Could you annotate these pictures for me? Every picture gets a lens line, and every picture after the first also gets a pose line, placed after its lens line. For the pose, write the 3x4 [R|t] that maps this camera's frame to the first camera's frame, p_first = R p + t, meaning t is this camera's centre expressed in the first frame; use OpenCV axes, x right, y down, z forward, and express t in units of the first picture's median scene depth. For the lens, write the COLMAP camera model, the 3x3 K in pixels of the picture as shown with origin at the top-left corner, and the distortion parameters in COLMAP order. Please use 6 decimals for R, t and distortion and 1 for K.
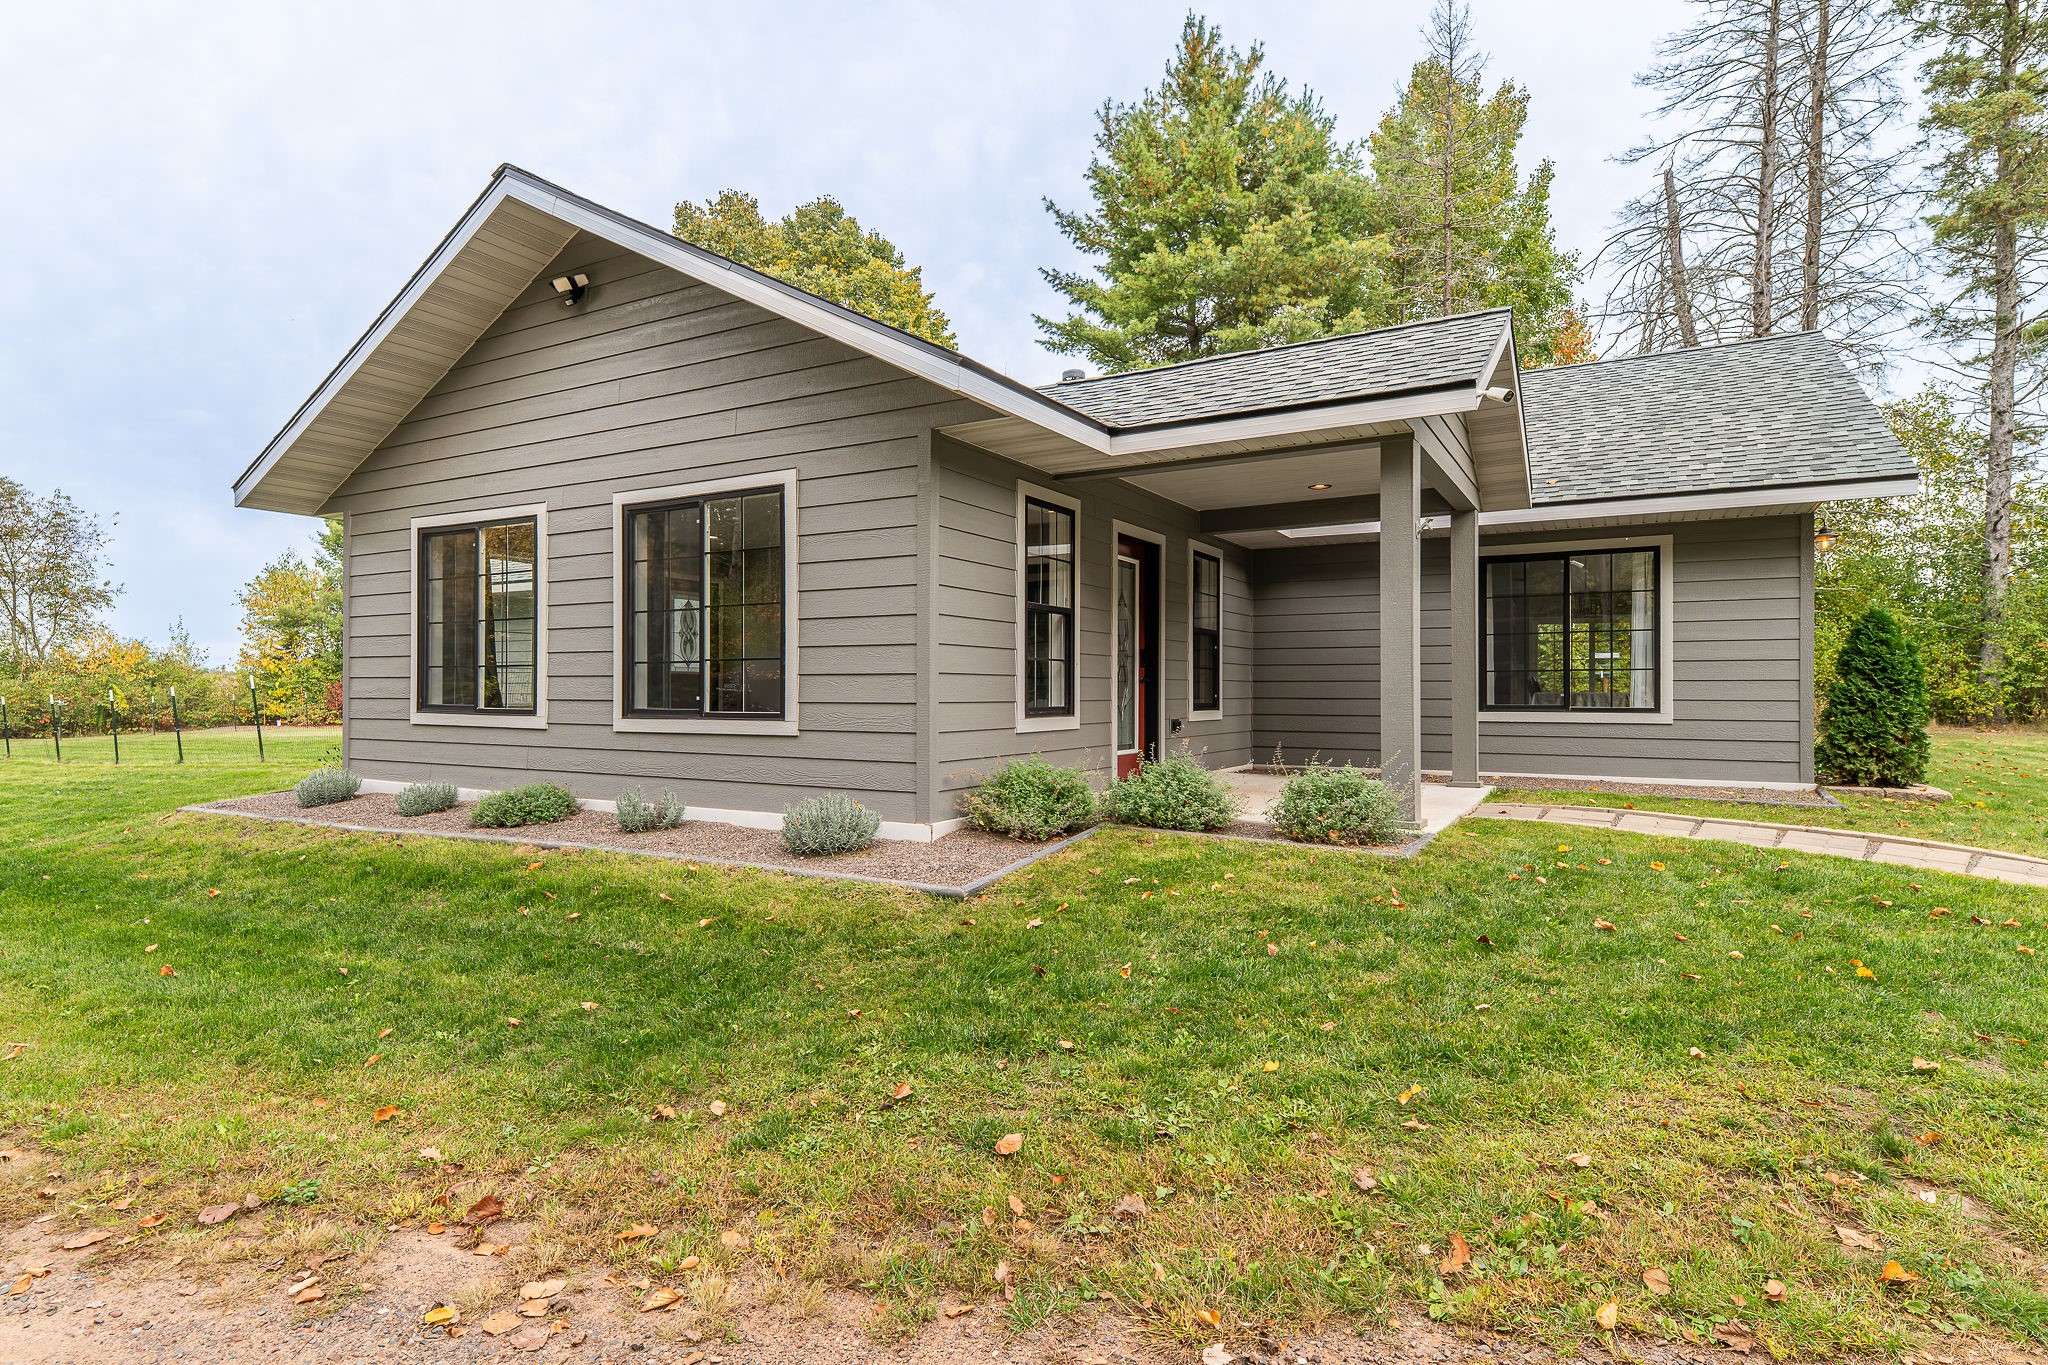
lens RADIAL K [[1077.1, 0, 1024.0], [0, 1077.1, 682.5], [0, 0, 1]] dist [0.001955, -0.000713]
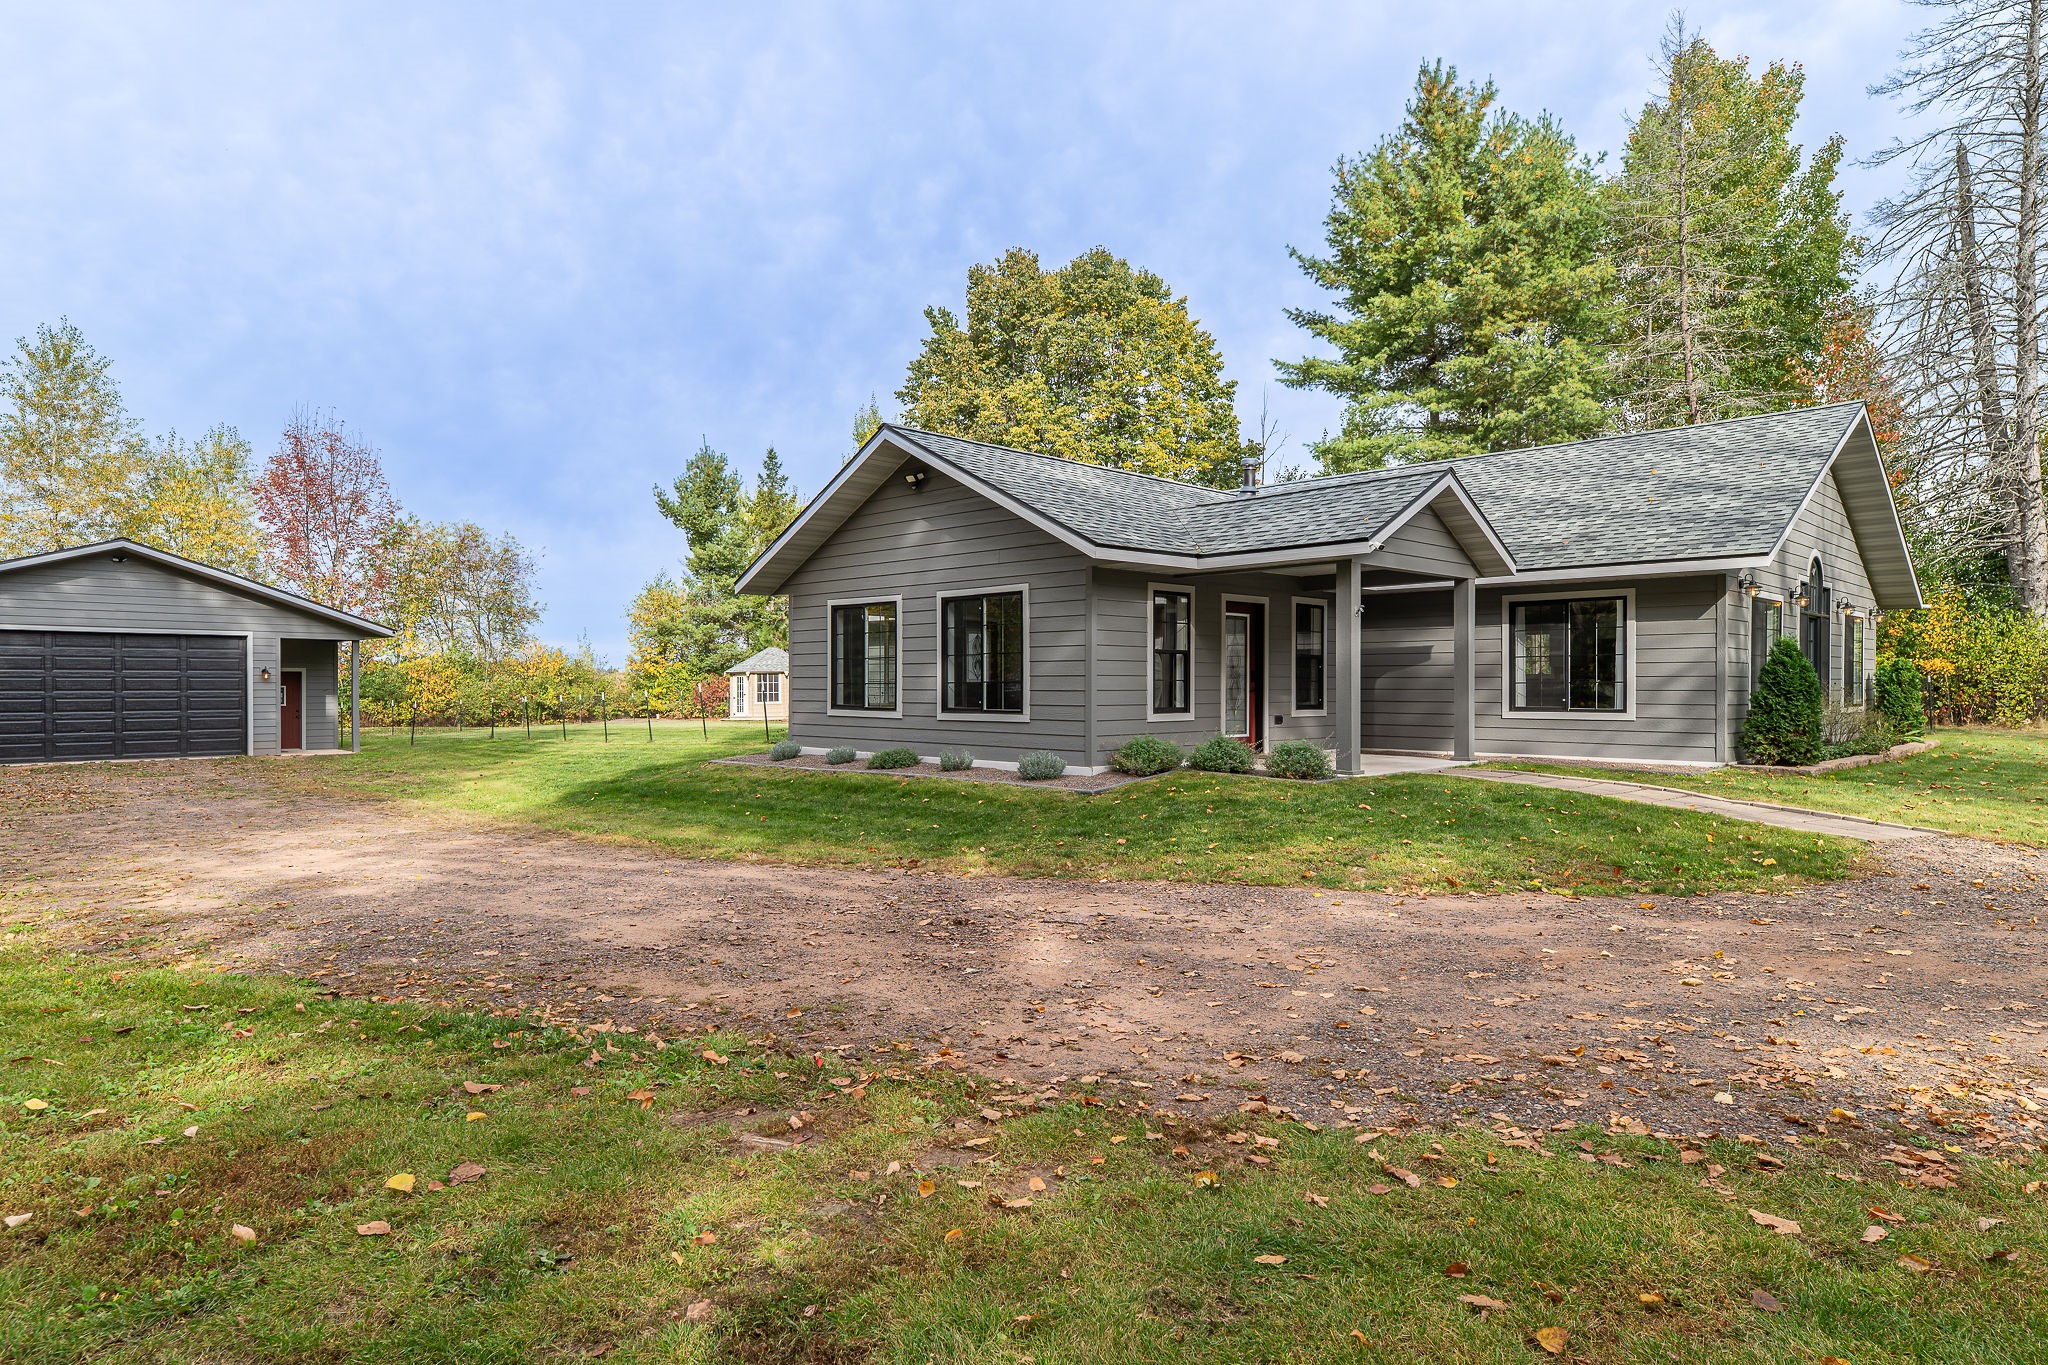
lens RADIAL K [[1171.9, 0, 1024.0], [0, 1171.9, 682.5], [0, 0, 1]] dist [0.006830, -0.001125]
pose [[0.964193, -0.001542, -0.265198, 0.231370], [0.002717, 0.999988, 0.004063, -0.020661], [0.265189, -0.004639, 0.964185, -0.702186]]
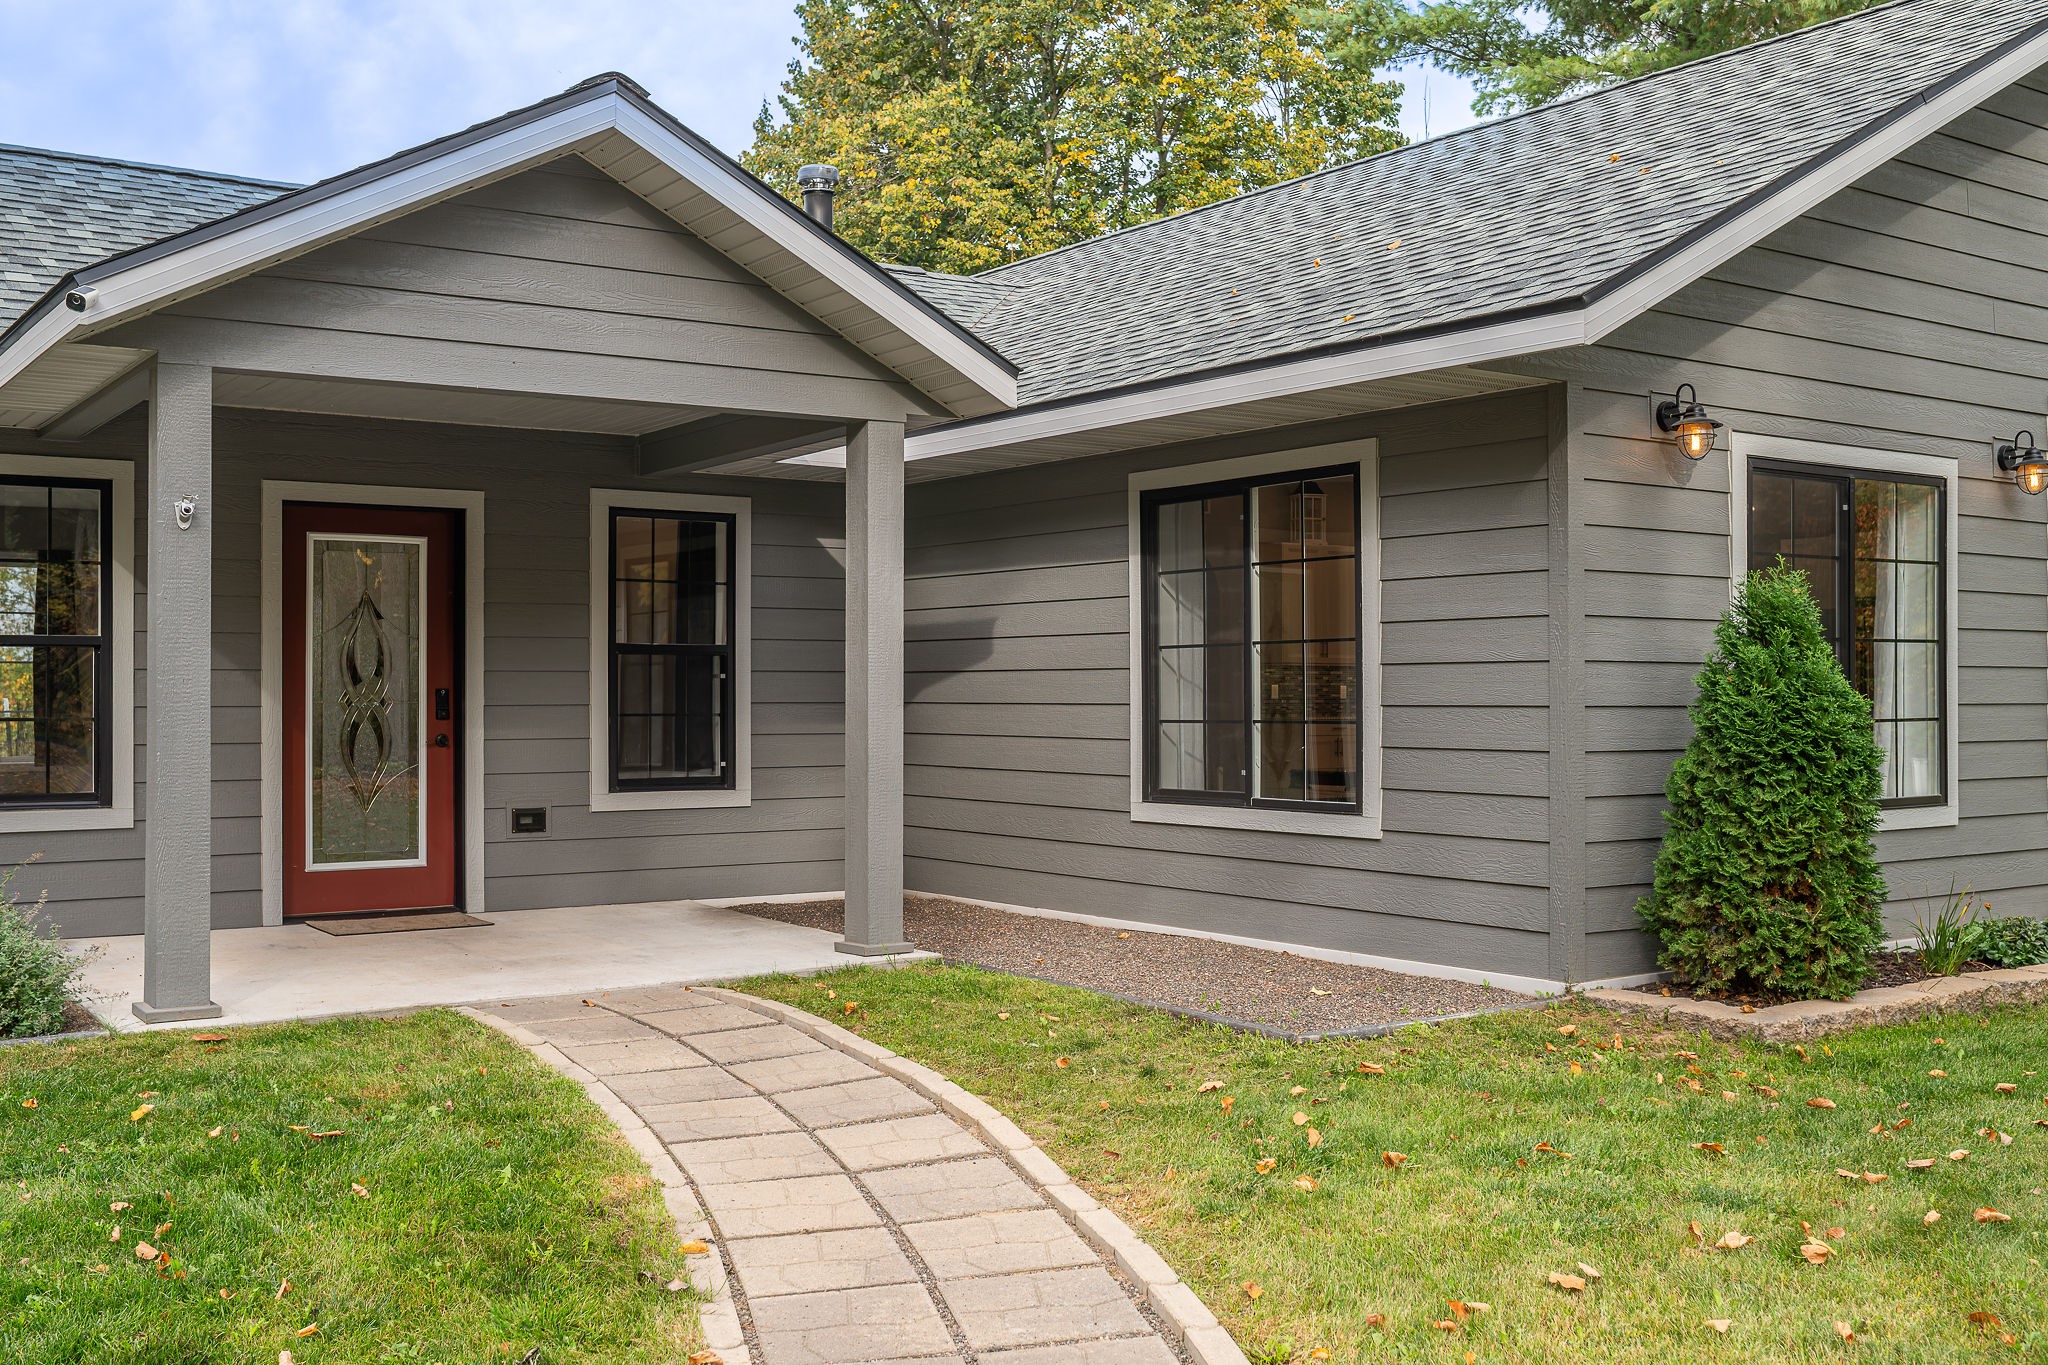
lens RADIAL K [[2039.9, 0, 1024.0], [0, 2039.9, 682.5], [0, 0, 1]] dist [-0.038139, 0.017356]
pose [[0.906589, -0.006034, -0.421971, 0.826216], [0.007077, 0.999975, 0.000906, -0.031882], [0.421955, -0.003807, 0.906609, 0.127046]]
